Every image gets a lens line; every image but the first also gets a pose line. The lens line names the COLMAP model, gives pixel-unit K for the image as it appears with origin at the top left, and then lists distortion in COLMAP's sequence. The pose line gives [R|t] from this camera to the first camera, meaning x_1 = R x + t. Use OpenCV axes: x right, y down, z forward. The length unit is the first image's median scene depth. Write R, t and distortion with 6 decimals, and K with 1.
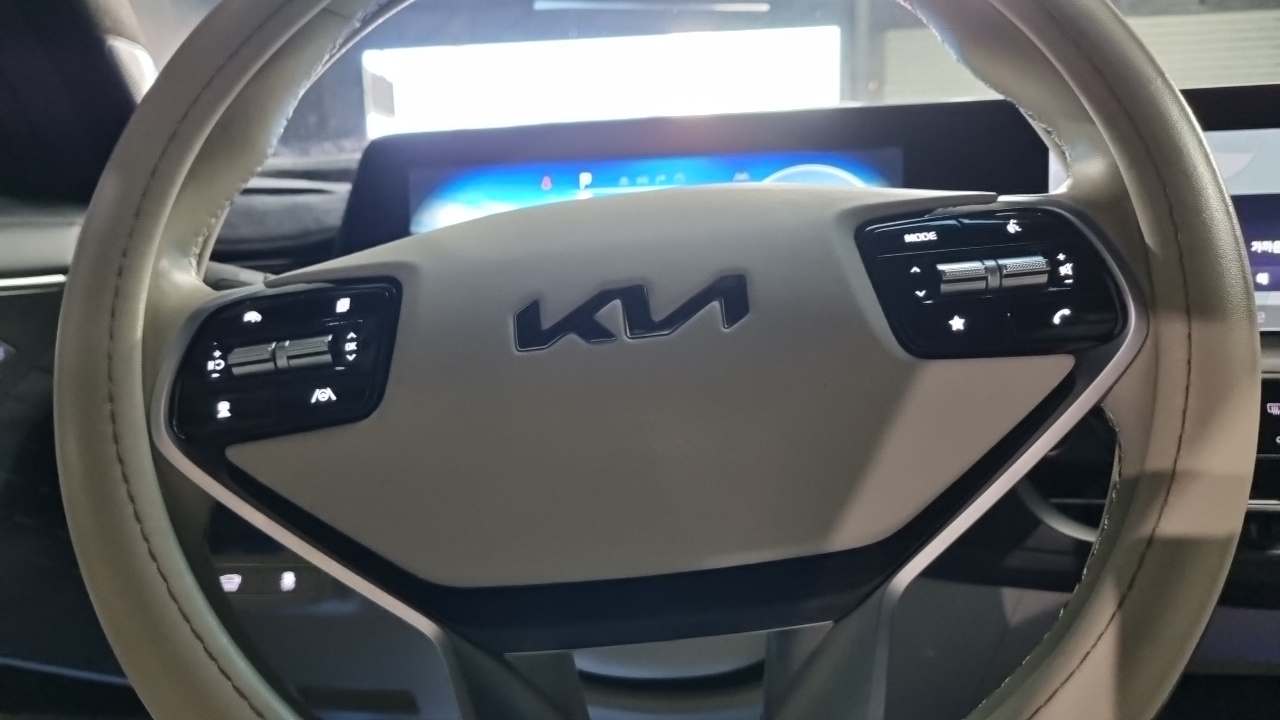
lens RADIAL K [[1028.4, 0, 640.0], [0, 1028.4, 360.0], [0, 0, 1]] dist [-0.008369, -0.001497]
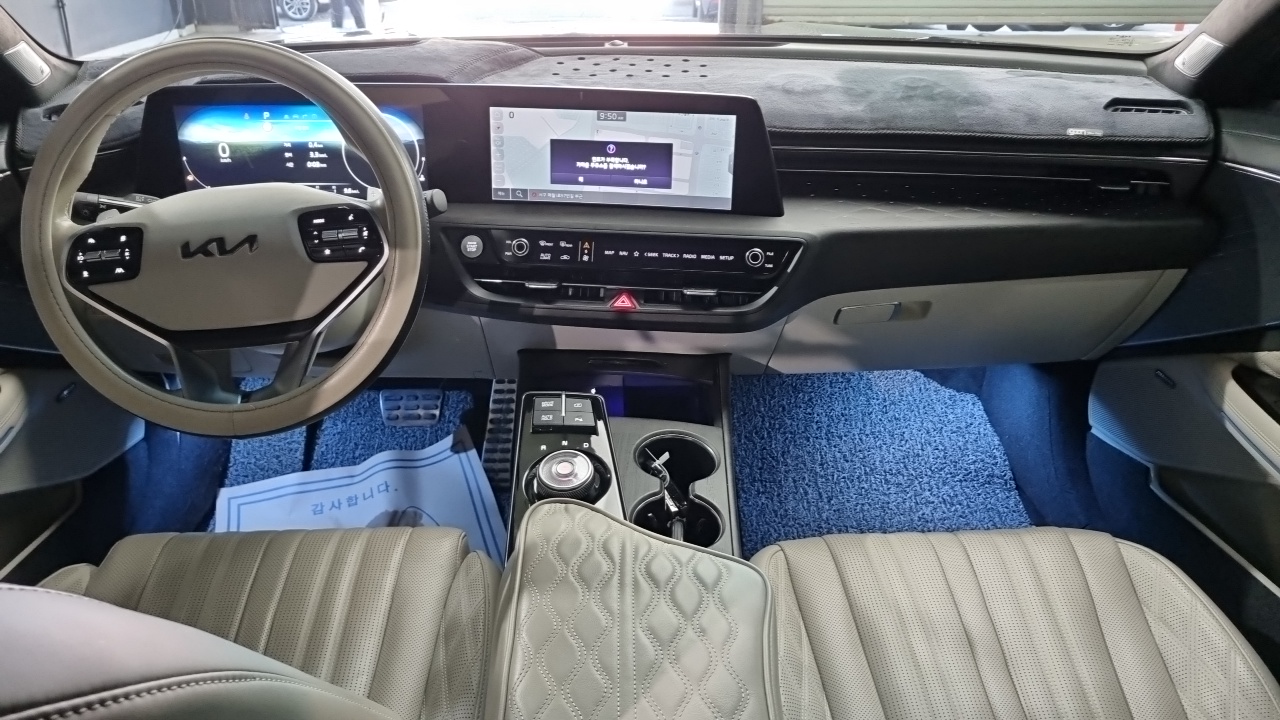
lens RADIAL K [[1018.0, 0, 640.0], [0, 1018.0, 360.0], [0, 0, 1]] dist [0.035717, -0.002118]
pose [[0.997215, 0.001238, 0.074570, 0.996166], [-0.024728, 0.948793, 0.314930, -0.705305], [-0.070362, -0.315897, 0.946181, -2.058490]]
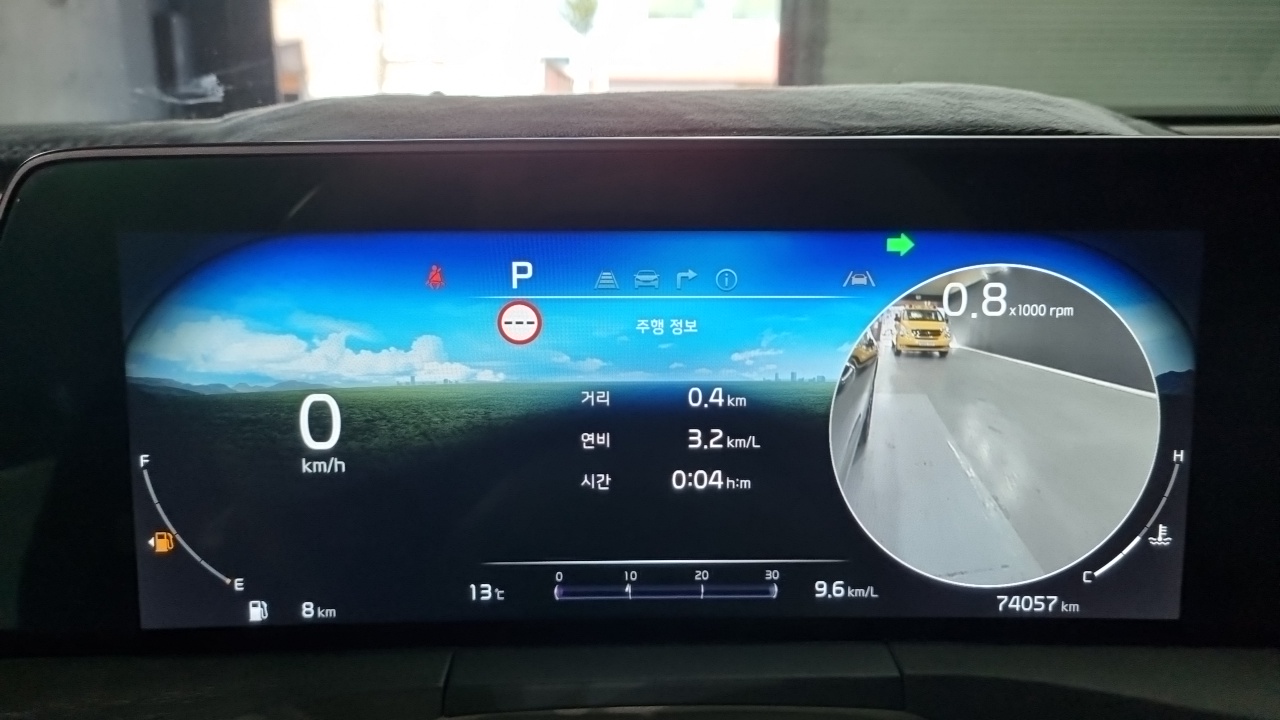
lens RADIAL K [[1018.0, 0, 640.0], [0, 1018.0, 360.0], [0, 0, 1]] dist [0.035717, -0.002118]
pose [[0.995499, 0.019953, 0.092646, -0.080378], [-0.027153, 0.996652, 0.077118, -0.332001], [-0.090797, -0.079286, 0.992708, 1.038478]]
